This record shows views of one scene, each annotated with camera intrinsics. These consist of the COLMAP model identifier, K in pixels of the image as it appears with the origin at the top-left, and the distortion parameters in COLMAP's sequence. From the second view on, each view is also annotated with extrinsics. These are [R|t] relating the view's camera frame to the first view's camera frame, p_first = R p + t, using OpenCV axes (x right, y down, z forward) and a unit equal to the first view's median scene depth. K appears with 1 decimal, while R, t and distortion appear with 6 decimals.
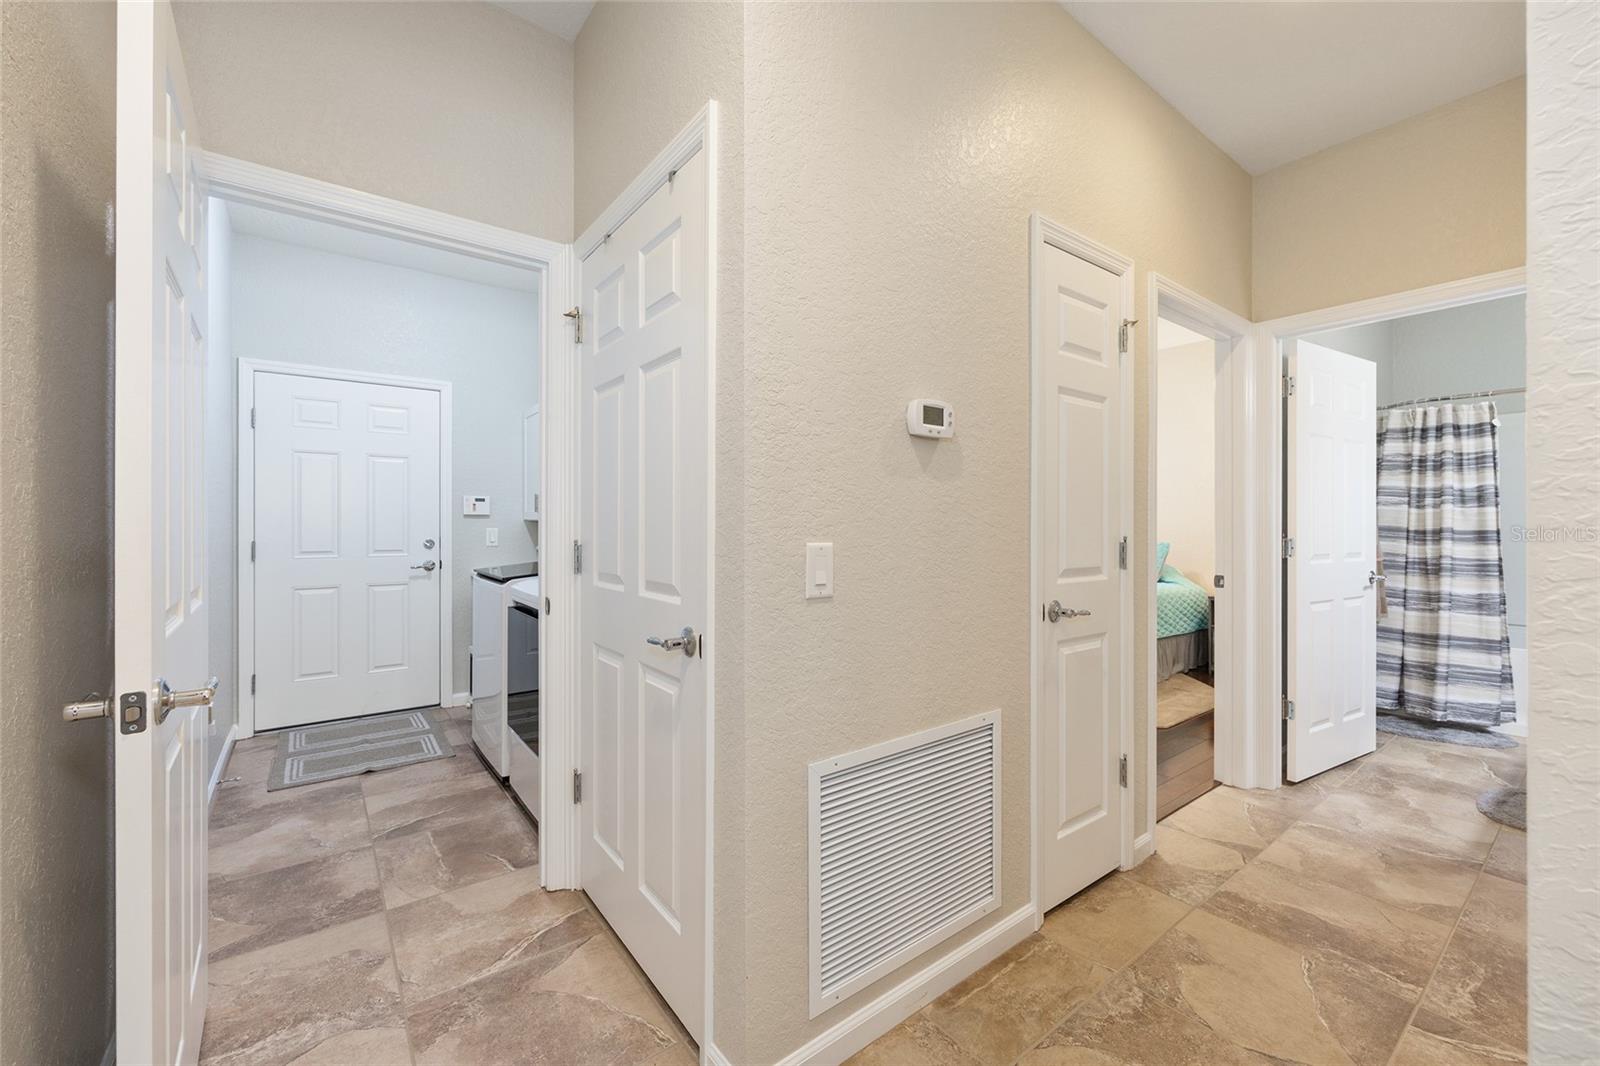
lens RADIAL K [[647.8, 0, 801.7], [0, 647.8, 526.2], [0, 0, 1]] dist [-0.000101, 0.000391]
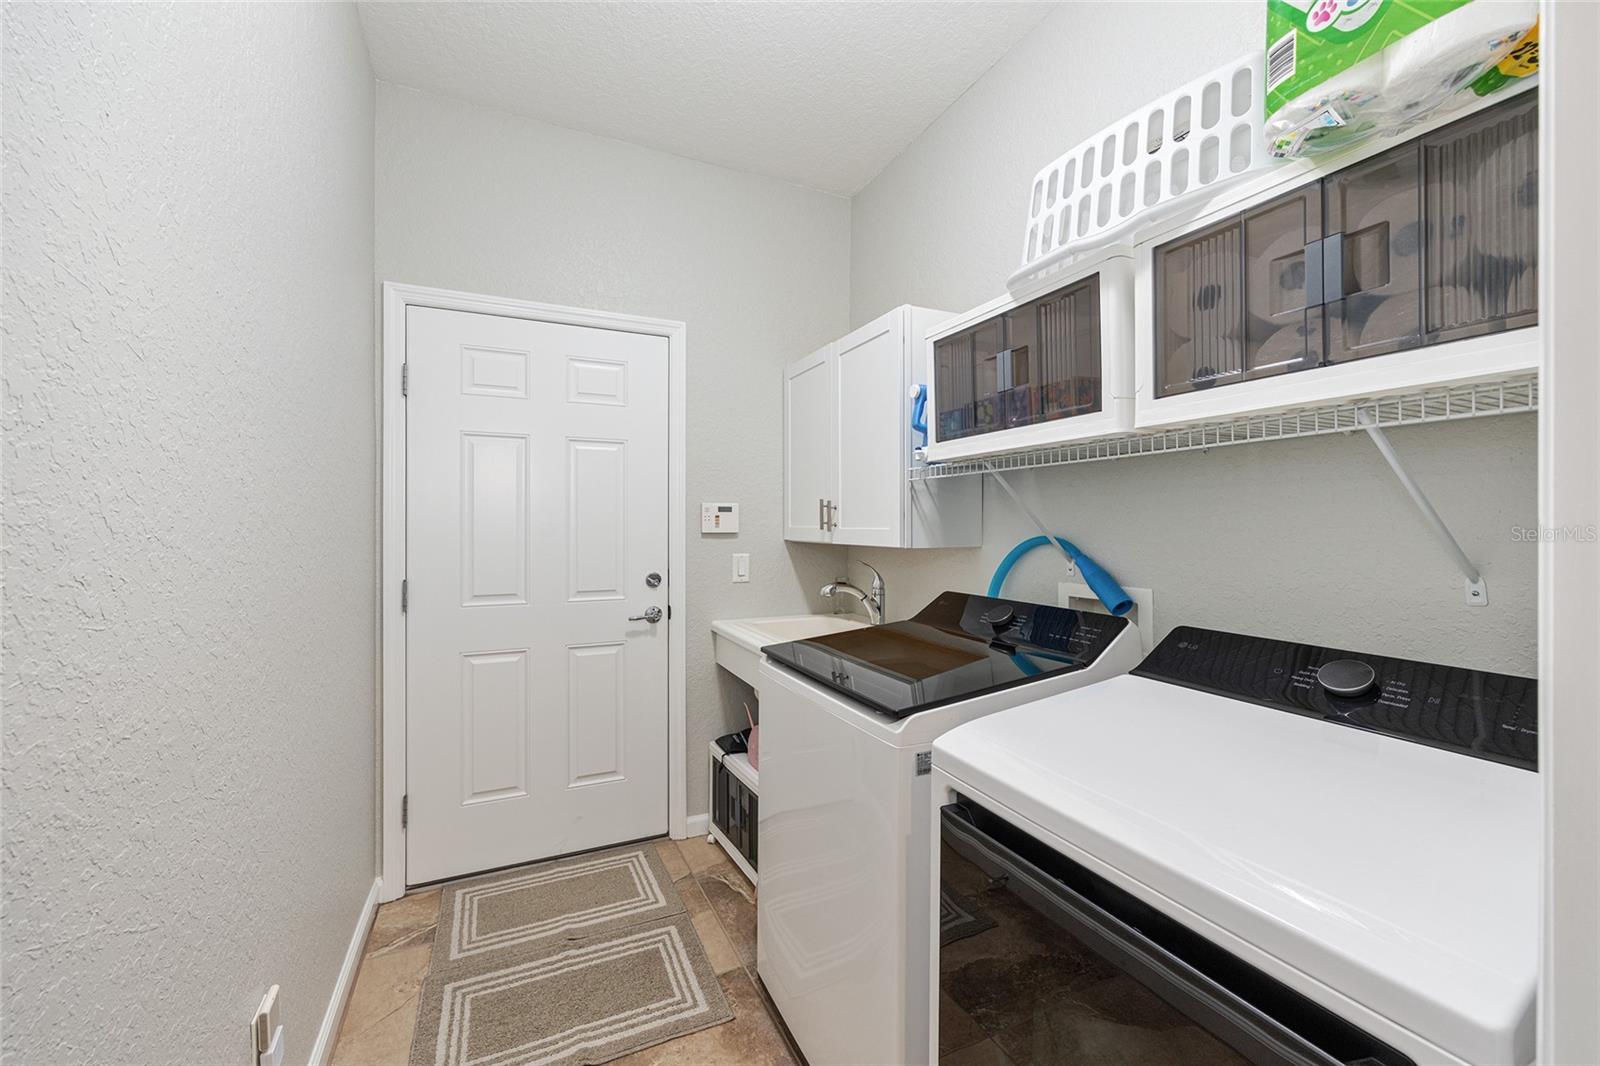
lens RADIAL K [[647.8, 0, 801.7], [0, 647.8, 526.2], [0, 0, 1]] dist [-0.000101, 0.000391]
pose [[0.978877, -0.001364, -0.204445, -0.451278], [0.000600, 0.999993, -0.003798, -0.033082], [0.204448, 0.003595, 0.978871, 0.610677]]
